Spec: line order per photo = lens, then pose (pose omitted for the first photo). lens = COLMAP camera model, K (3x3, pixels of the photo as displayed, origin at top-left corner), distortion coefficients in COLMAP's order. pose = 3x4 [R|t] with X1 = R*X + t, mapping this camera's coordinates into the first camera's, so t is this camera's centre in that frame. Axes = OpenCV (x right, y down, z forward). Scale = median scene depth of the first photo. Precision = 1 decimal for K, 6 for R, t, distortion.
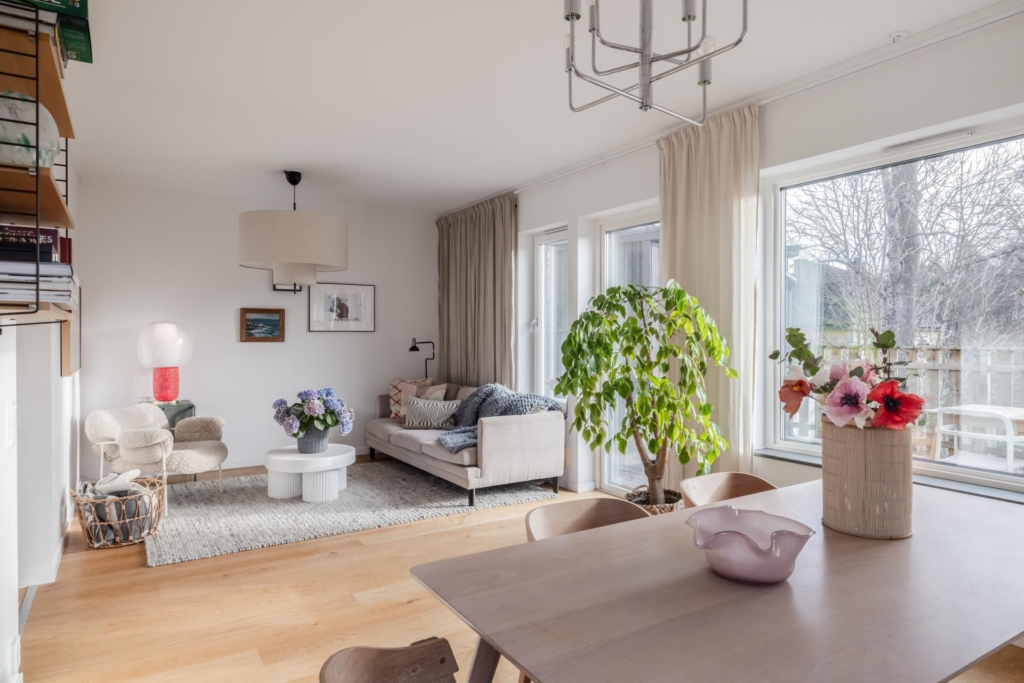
lens RADIAL K [[616.3, 0, 512.0], [0, 616.3, 341.5], [0, 0, 1]] dist [-0.002367, -0.000148]
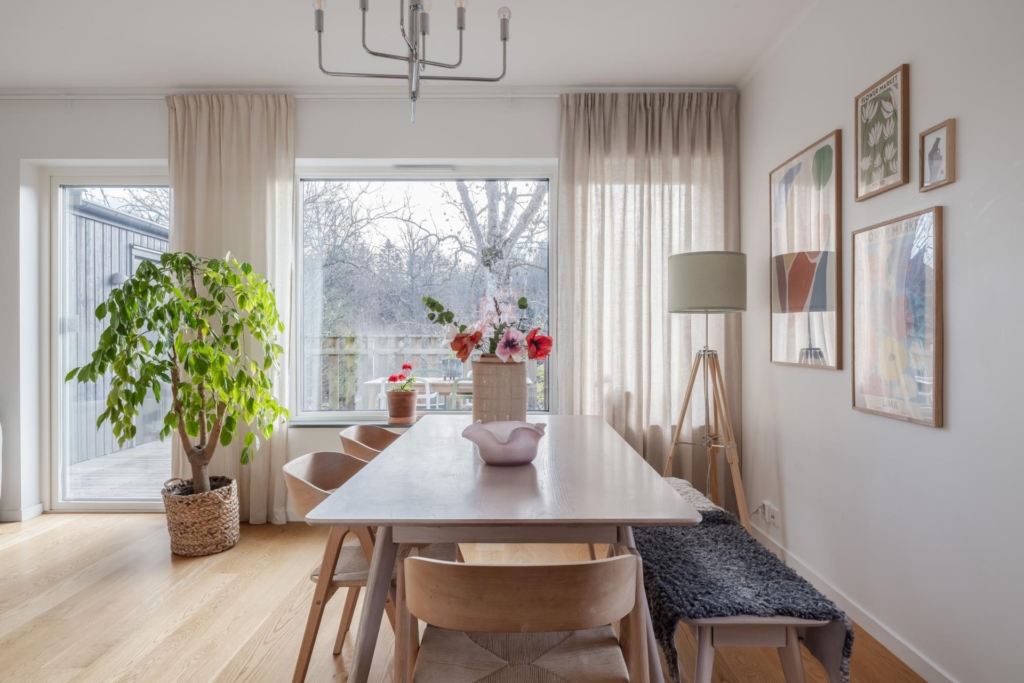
lens RADIAL K [[646.3, 0, 512.0], [0, 646.3, 341.5], [0, 0, 1]] dist [0.000657, 0.001847]
pose [[0.533131, -0.006232, 0.846009, -0.267314], [0.009411, 0.999955, 0.001436, 0.031210], [-0.845980, 0.007196, 0.533166, 0.066075]]
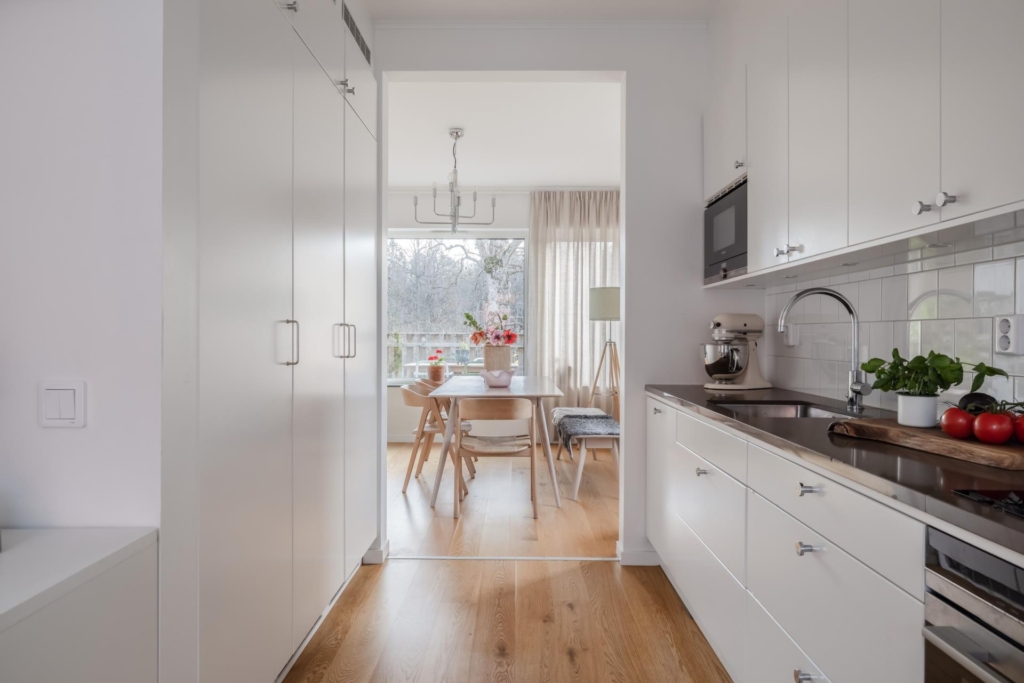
lens RADIAL K [[655.9, 0, 512.0], [0, 655.9, 341.5], [0, 0, 1]] dist [0.001275, 0.000125]
pose [[0.537373, -0.007217, 0.843314, -0.780382], [0.006352, 0.999970, 0.004509, 0.037035], [-0.843321, 0.002934, 0.537402, -0.294427]]
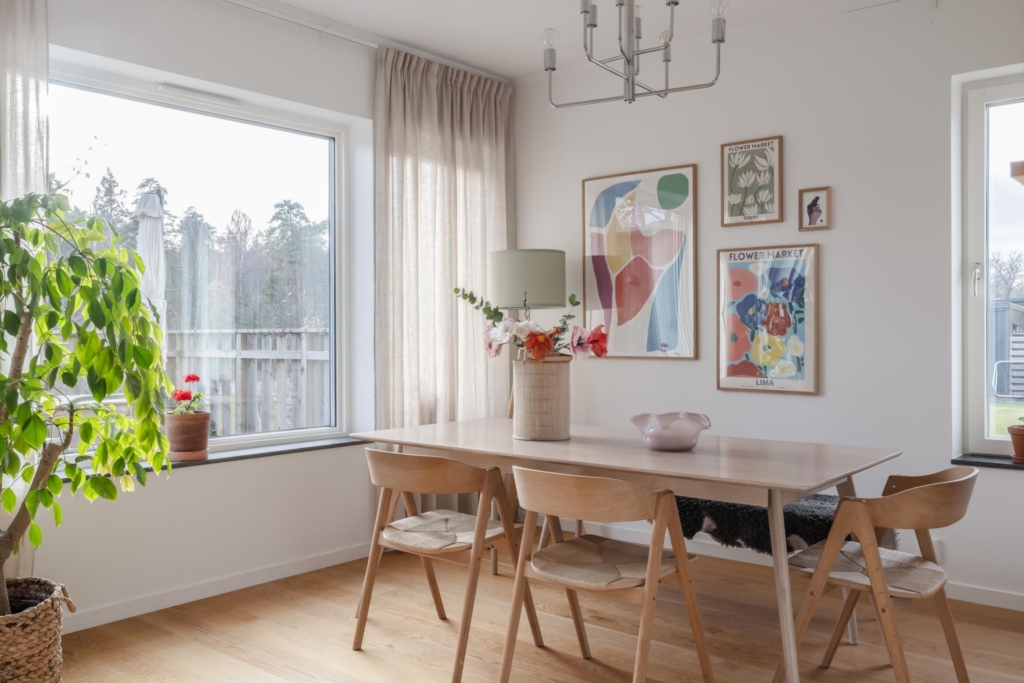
lens RADIAL K [[880.2, 0, 512.0], [0, 880.2, 341.5], [0, 0, 1]] dist [-0.004713, -0.000537]
pose [[-0.303975, -0.012180, 0.952602, -0.487569], [0.013419, 0.999764, 0.017065, 0.020433], [-0.952586, 0.017970, -0.303740, 0.627985]]
